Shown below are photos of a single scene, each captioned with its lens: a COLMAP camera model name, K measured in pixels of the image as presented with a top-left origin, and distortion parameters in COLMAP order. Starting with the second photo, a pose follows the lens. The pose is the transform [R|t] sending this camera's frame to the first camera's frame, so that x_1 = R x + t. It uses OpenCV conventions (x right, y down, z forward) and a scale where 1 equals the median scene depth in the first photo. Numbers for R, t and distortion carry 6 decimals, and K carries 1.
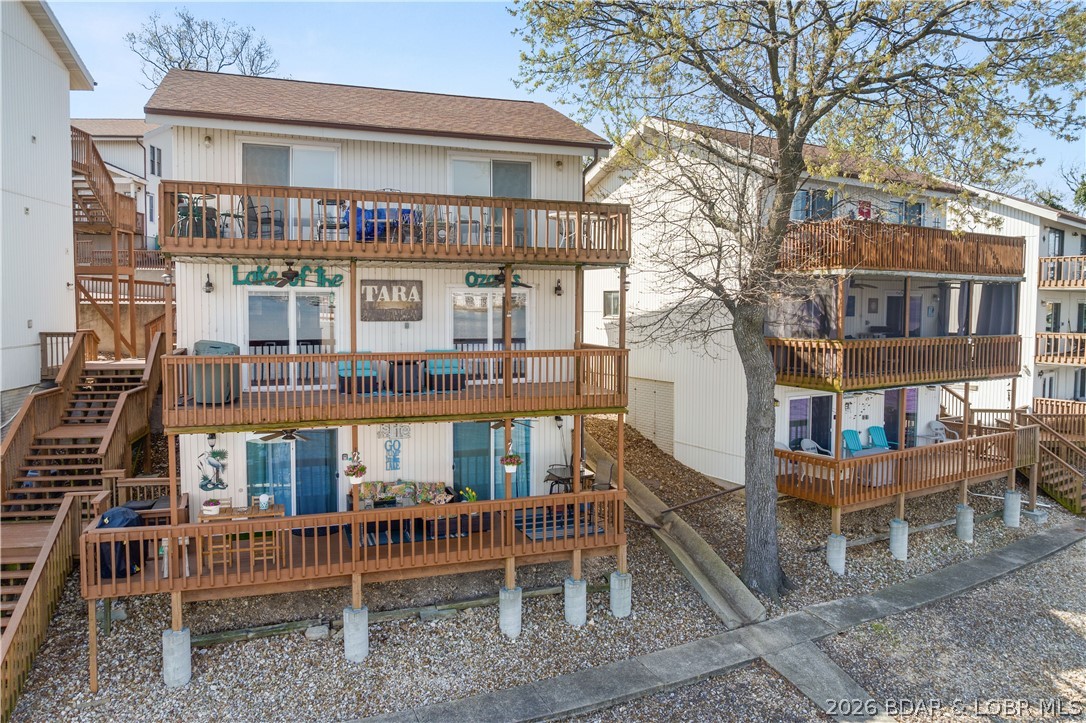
lens RADIAL K [[755.9, 0, 556.9], [0, 755.9, 354.4], [0, 0, 1]] dist [-0.038184, -0.000710]
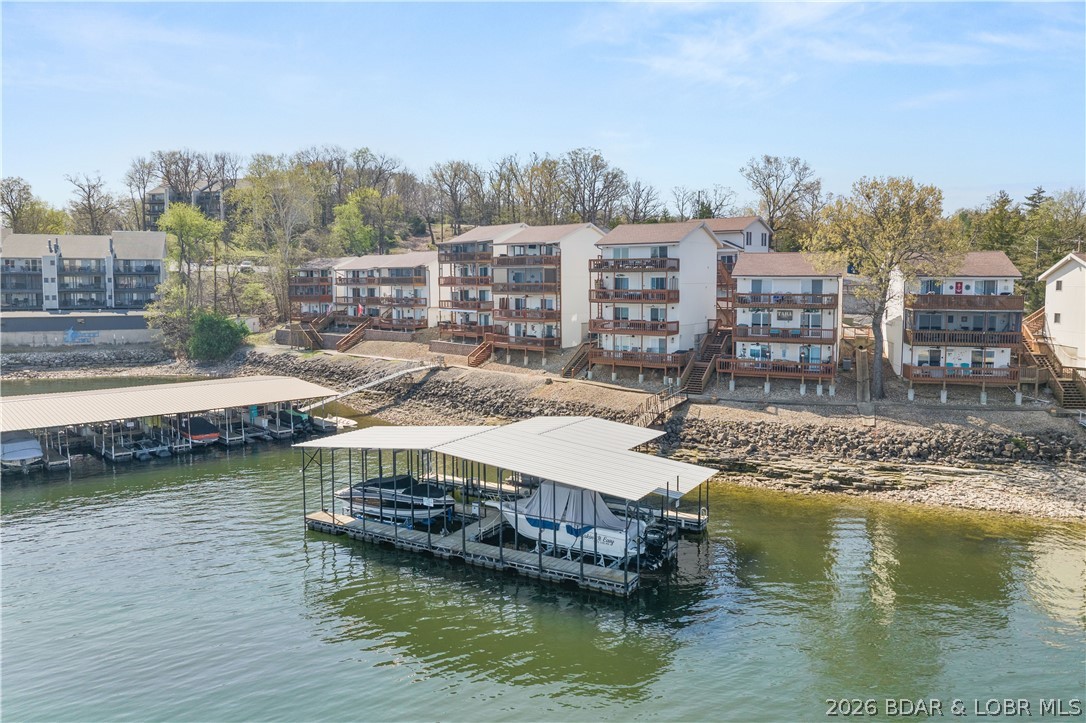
lens RADIAL K [[755.9, 0, 556.9], [0, 755.9, 354.4], [0, 0, 1]] dist [-0.038184, -0.000710]
pose [[0.720690, 0.063684, -0.690327, 1.528742], [-0.043763, 0.997965, 0.046376, 0.004434], [0.691875, -0.003212, 0.722010, -2.498869]]
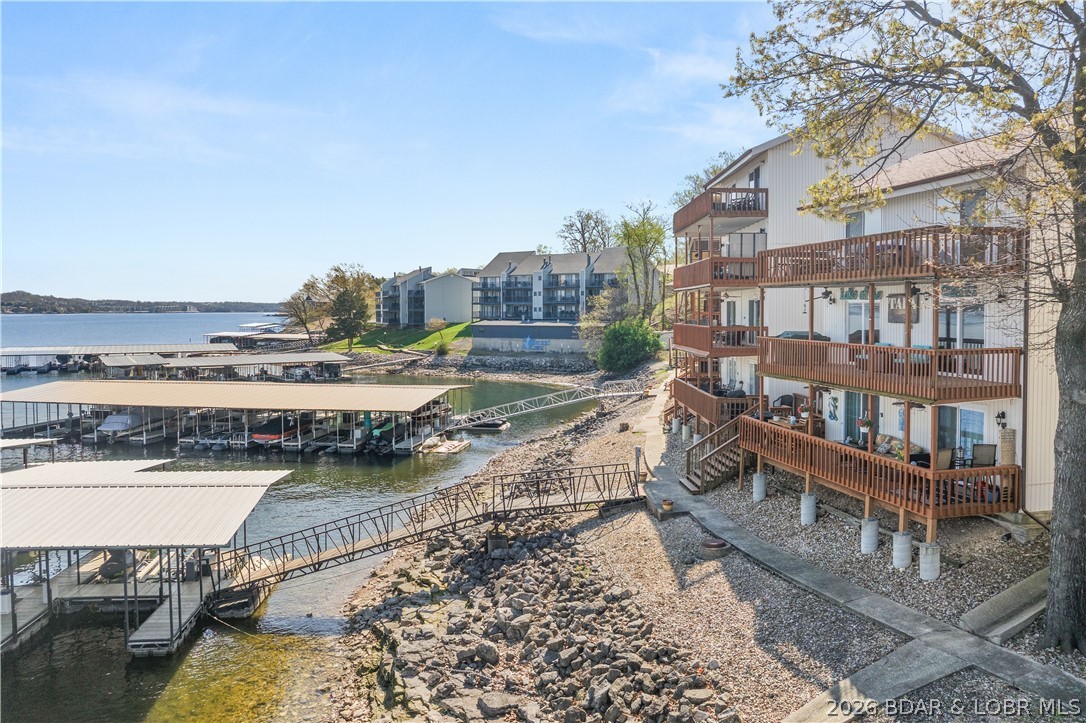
lens RADIAL K [[755.9, 0, 556.9], [0, 755.9, 354.4], [0, 0, 1]] dist [-0.038184, -0.000710]
pose [[-0.112116, 0.053733, -0.992241, 1.071635], [-0.066006, 0.995929, 0.061391, -0.025464], [0.991500, 0.072377, -0.108113, 0.452991]]
